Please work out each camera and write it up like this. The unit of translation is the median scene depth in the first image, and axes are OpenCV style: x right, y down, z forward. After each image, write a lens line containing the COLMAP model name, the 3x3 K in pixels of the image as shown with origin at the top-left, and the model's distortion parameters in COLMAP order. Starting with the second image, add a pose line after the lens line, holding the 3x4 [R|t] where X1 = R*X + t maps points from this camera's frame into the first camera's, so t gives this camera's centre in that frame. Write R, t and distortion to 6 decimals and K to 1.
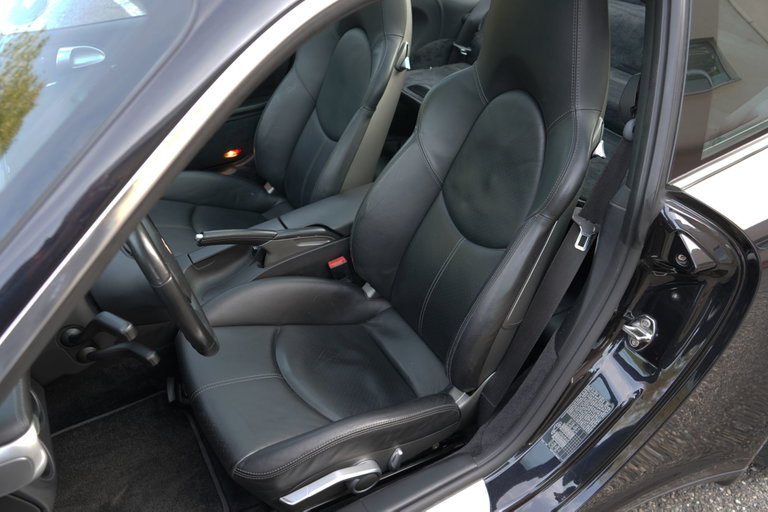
lens RADIAL K [[617.2, 0, 384.0], [0, 617.2, 256.0], [0, 0, 1]] dist [-0.008822, -0.000238]
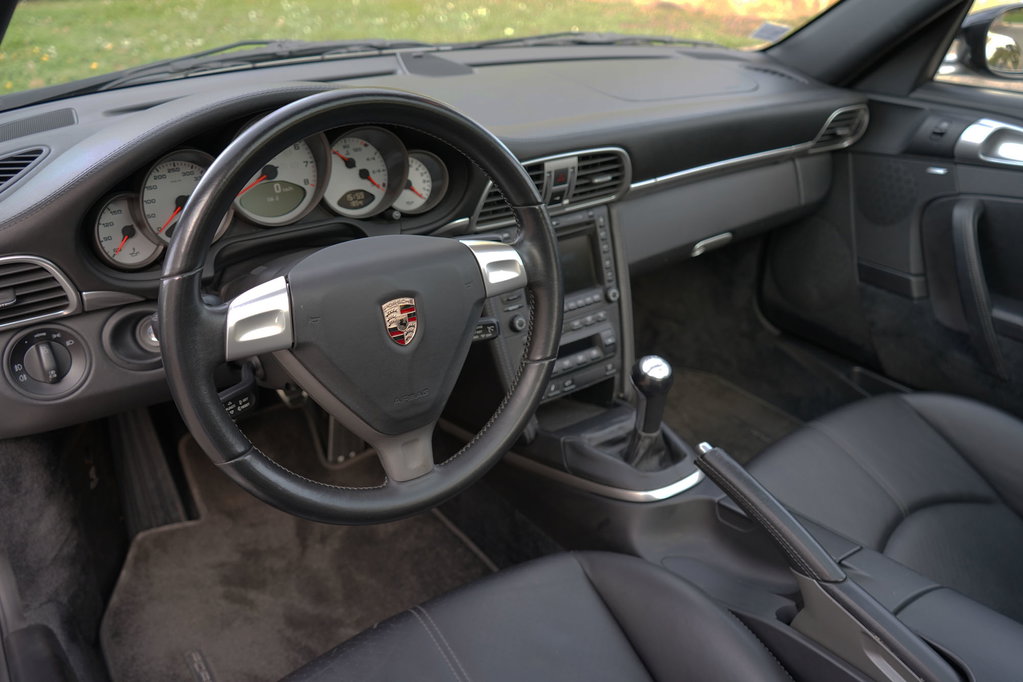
lens RADIAL K [[822.1, 0, 511.5], [0, 822.1, 341.0], [0, 0, 1]] dist [-0.008822, -0.000238]
pose [[0.098579, 0.447756, -0.888705, 0.193821], [-0.597867, 0.740561, 0.306798, -0.180955], [0.795511, 0.501084, 0.340702, 0.570012]]
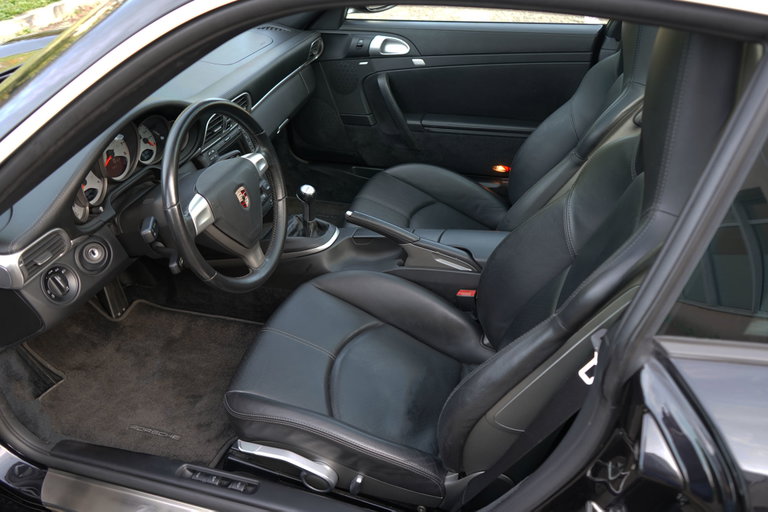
lens RADIAL K [[617.2, 0, 384.0], [0, 617.2, 256.0], [0, 0, 1]] dist [-0.008822, -0.000238]
pose [[0.691674, 0.382387, -0.612672, 0.414095], [-0.402273, 0.908532, 0.112898, -0.102204], [0.599803, 0.168373, 0.782232, 0.166746]]
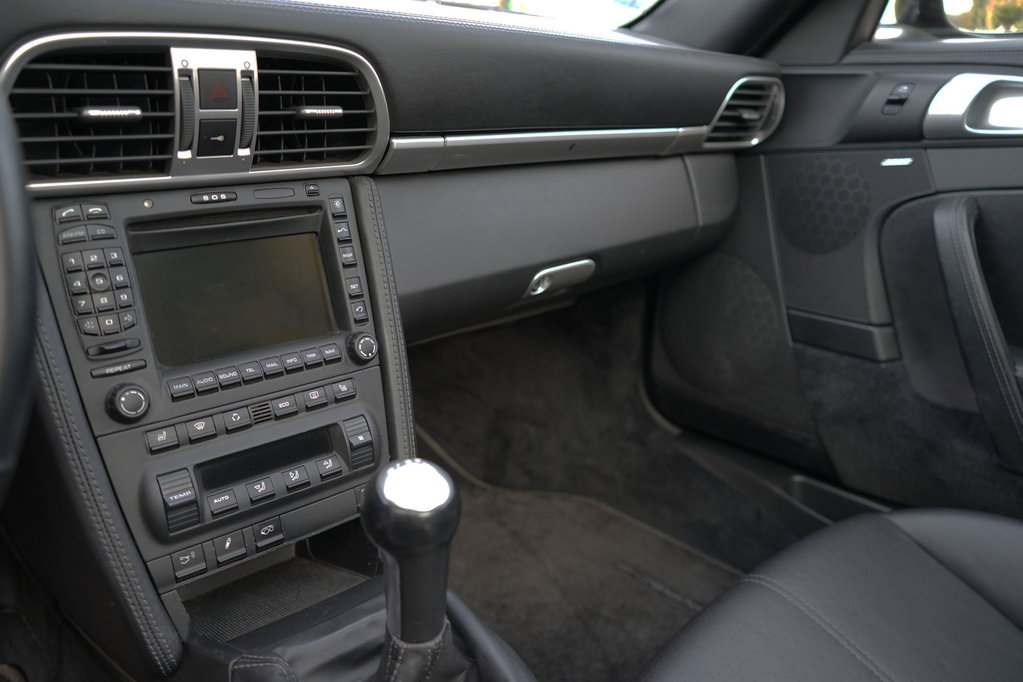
lens RADIAL K [[822.1, 0, 511.5], [0, 822.1, 341.0], [0, 0, 1]] dist [-0.008822, -0.000238]
pose [[0.228298, 0.296021, -0.927497, -0.115371], [-0.595444, 0.796167, 0.107540, -0.121048], [0.770277, 0.527721, 0.358027, 0.793180]]
